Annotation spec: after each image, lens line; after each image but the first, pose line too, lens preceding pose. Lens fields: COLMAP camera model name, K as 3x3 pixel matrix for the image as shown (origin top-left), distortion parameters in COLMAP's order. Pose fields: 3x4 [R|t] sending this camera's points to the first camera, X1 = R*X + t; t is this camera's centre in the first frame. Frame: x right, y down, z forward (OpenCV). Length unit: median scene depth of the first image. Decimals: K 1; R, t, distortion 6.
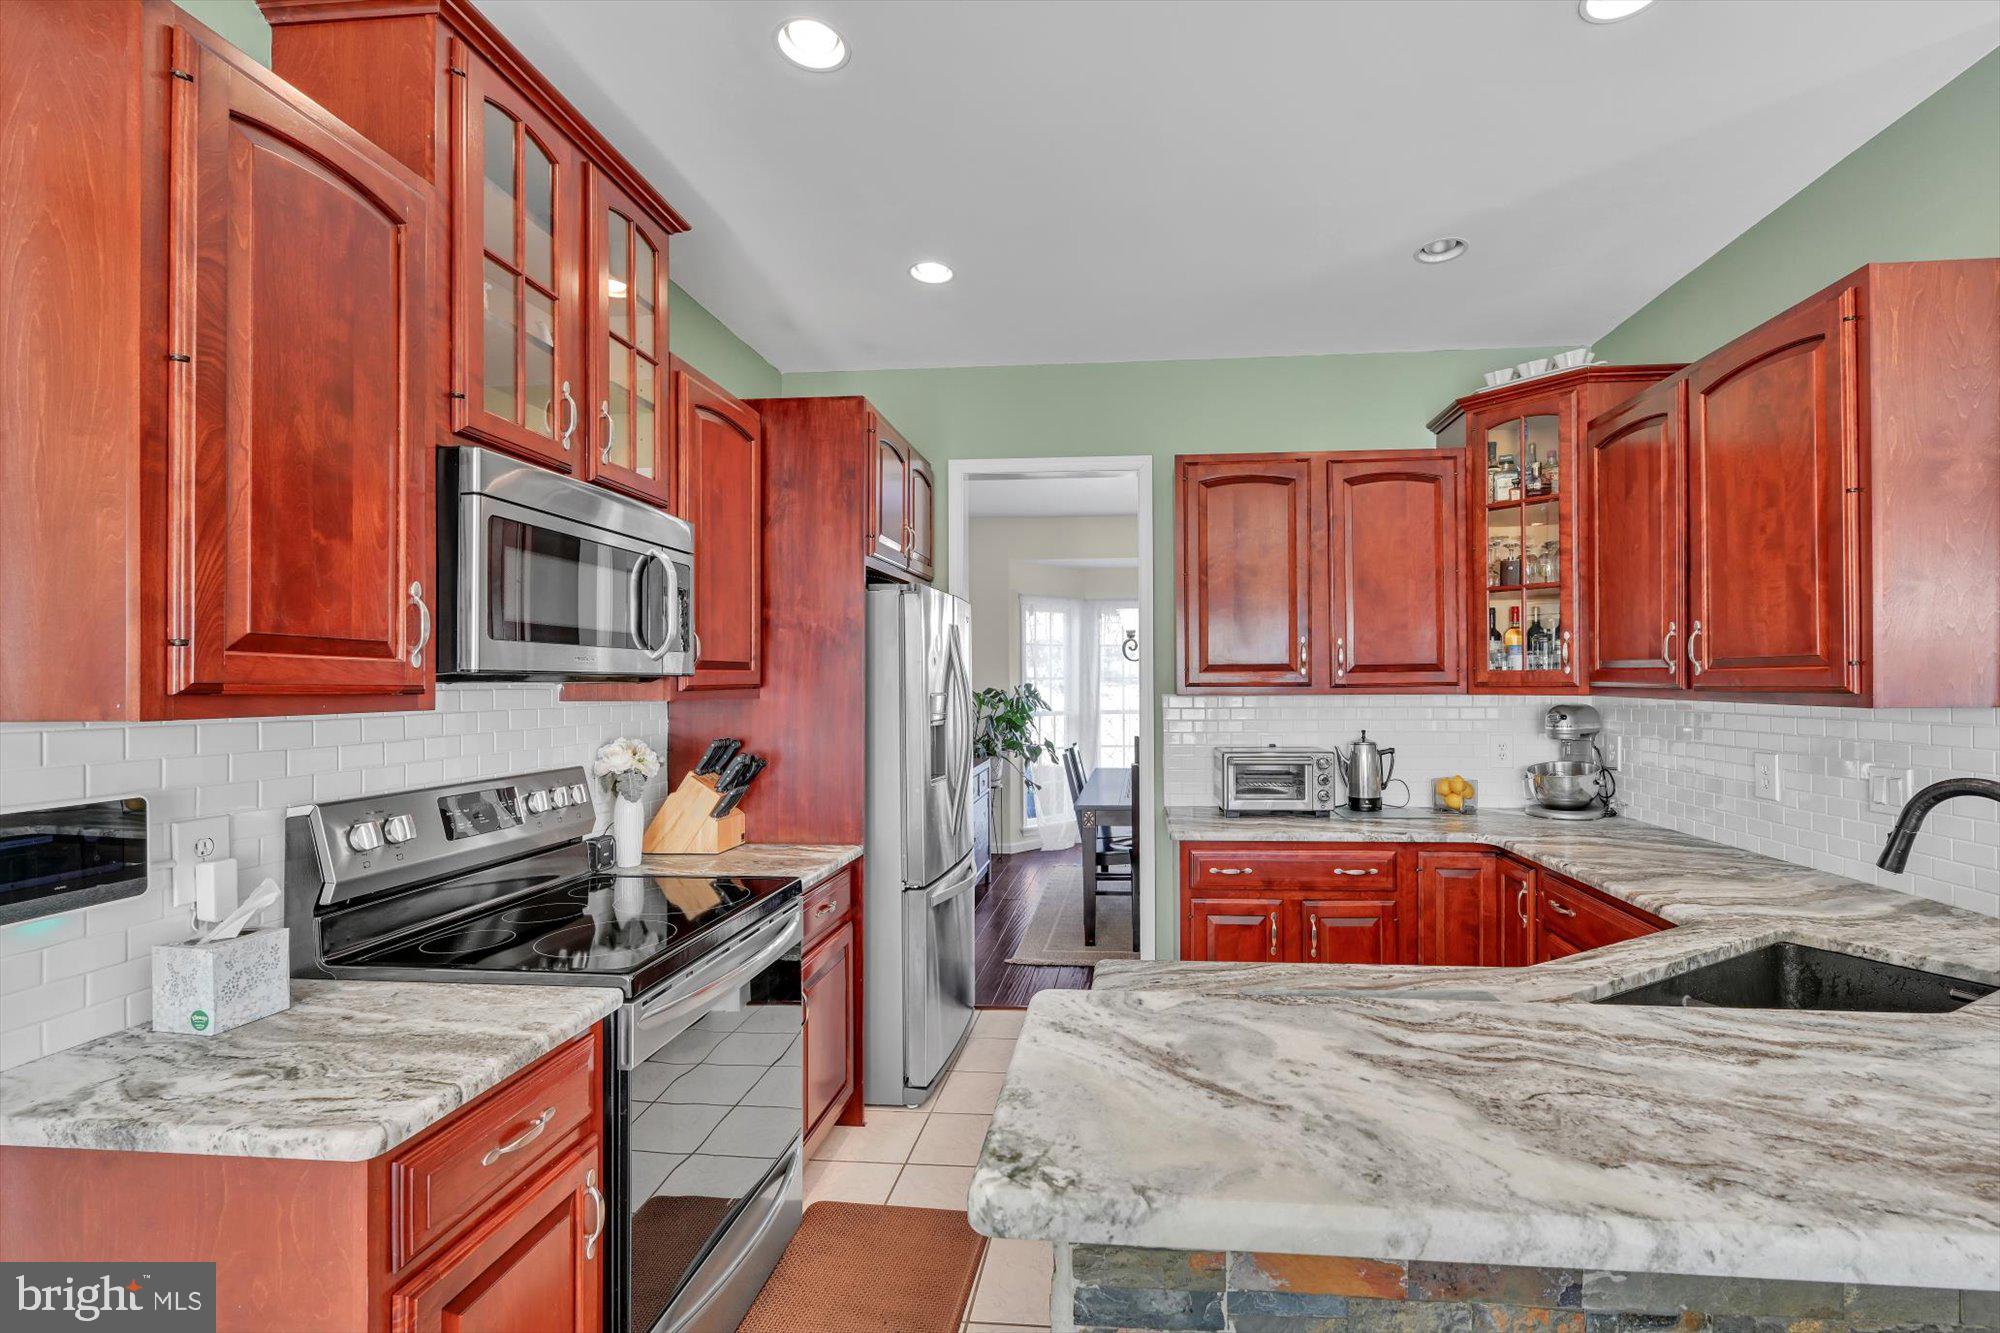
lens RADIAL K [[815.2, 0, 1001.2], [0, 815.2, 671.7], [0, 0, 1]] dist [0.000162, -0.000065]
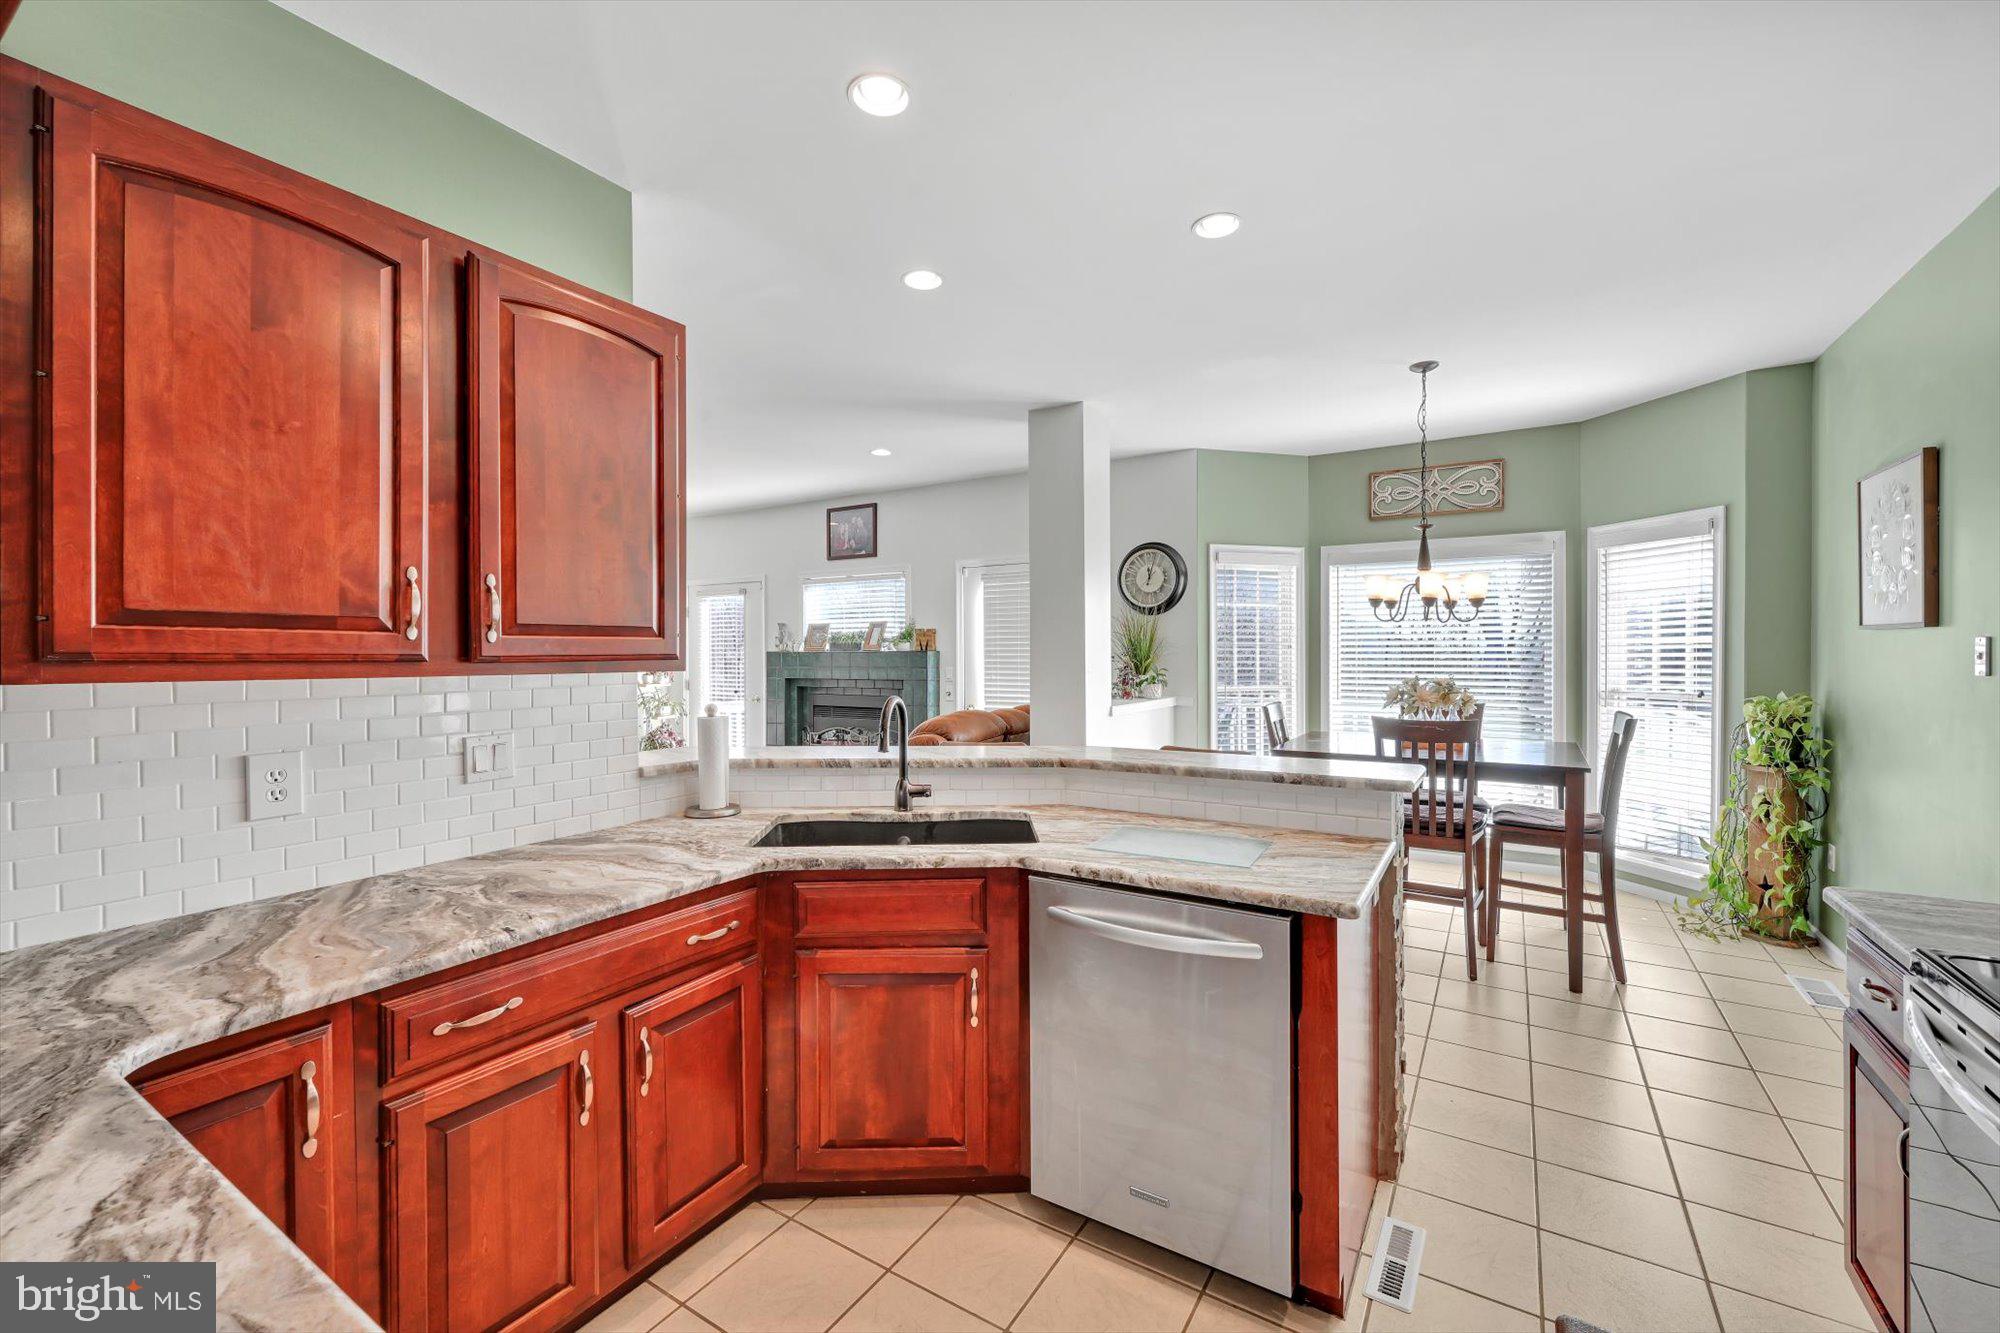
lens RADIAL K [[806.5, 0, 1000.0], [0, 806.5, 666.5], [0, 0, 1]] dist [0.000032, -0.000063]
pose [[-0.886638, 0.003636, 0.462449, 0.029918], [0.008416, 0.999930, 0.008272, 0.019548], [-0.462387, 0.011226, -0.886607, 1.133058]]
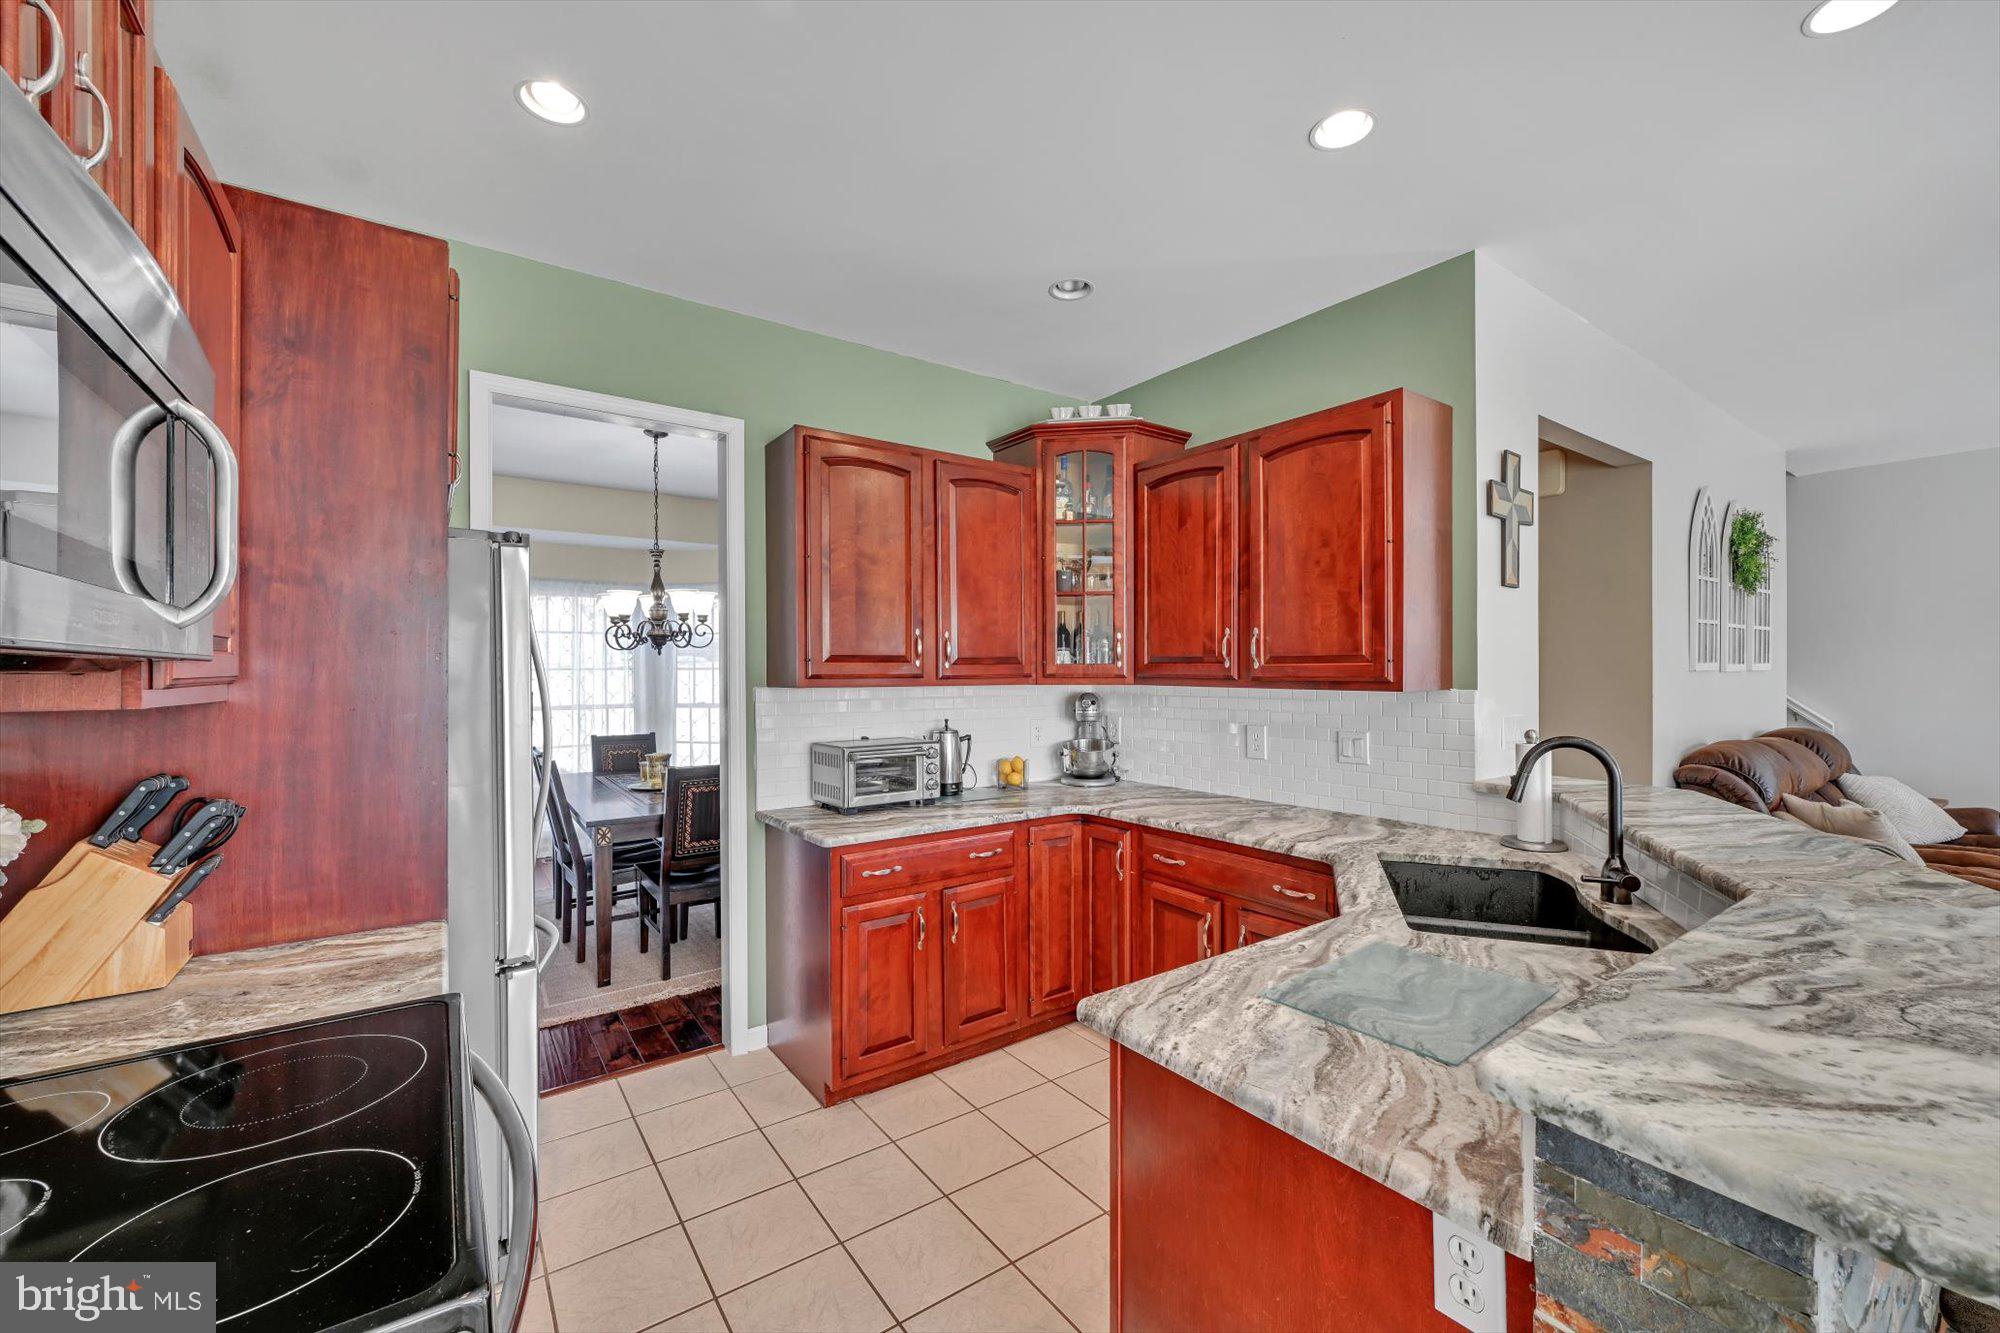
lens RADIAL K [[806.5, 0, 1000.0], [0, 806.5, 666.5], [0, 0, 1]] dist [0.000032, -0.000063]
pose [[0.766880, 0.007103, 0.641752, -0.242135], [-0.009088, 0.999959, -0.000208, 0.003568], [-0.641727, -0.005673, 0.766912, 0.206969]]
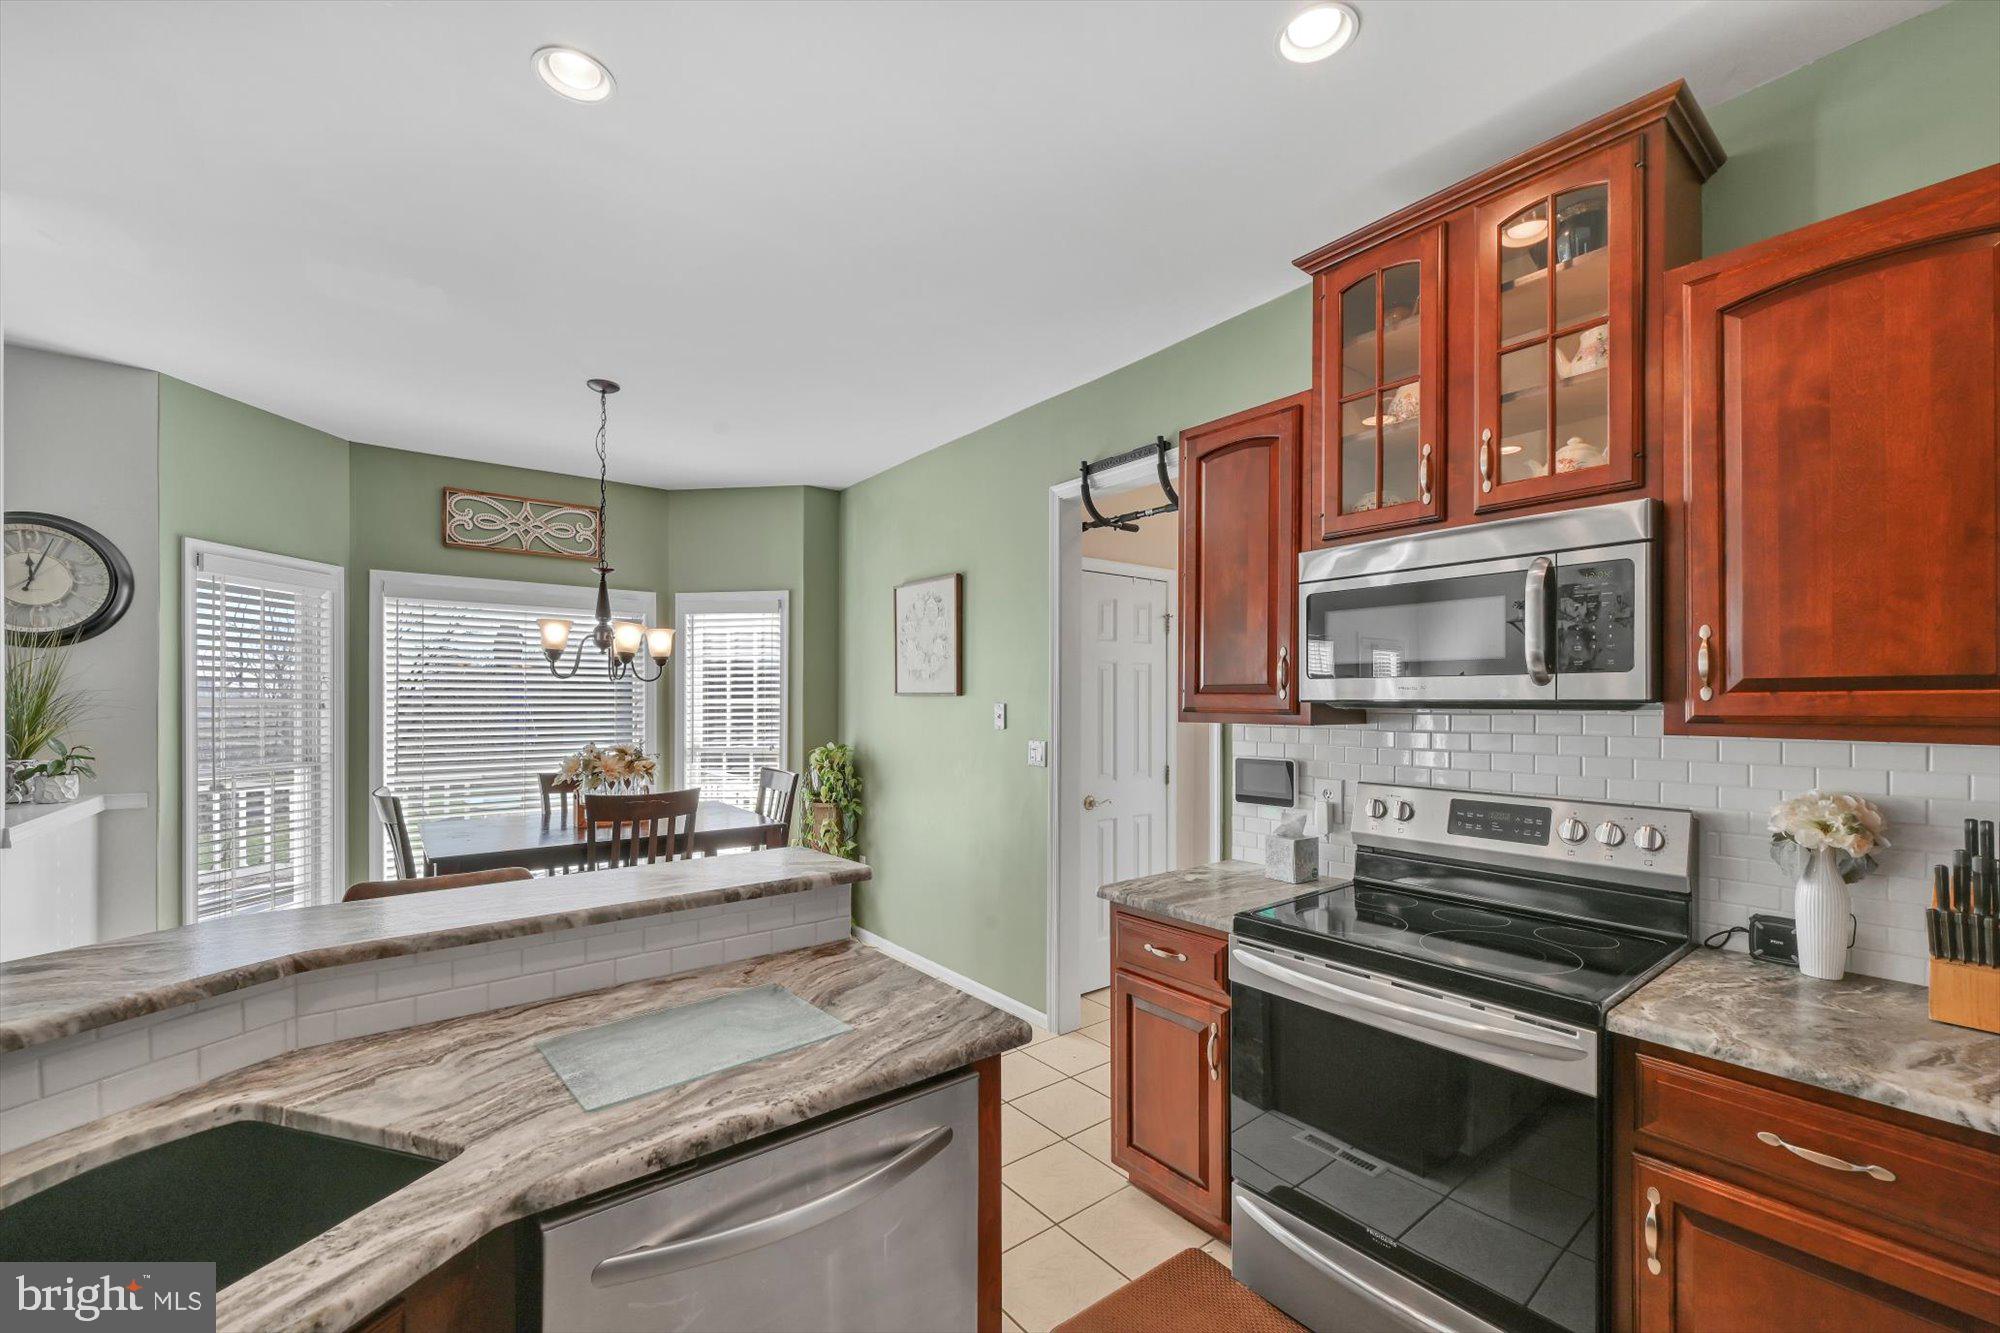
lens RADIAL K [[820.9, 0, 1008.5], [0, 820.9, 706.4], [0, 0, 1]] dist [0.001276, 0.000103]
pose [[-0.732831, 0.012352, -0.680299, 0.417470], [0.012403, 0.999912, 0.004795, 0.001170], [0.680298, -0.004924, -0.732919, 0.869110]]
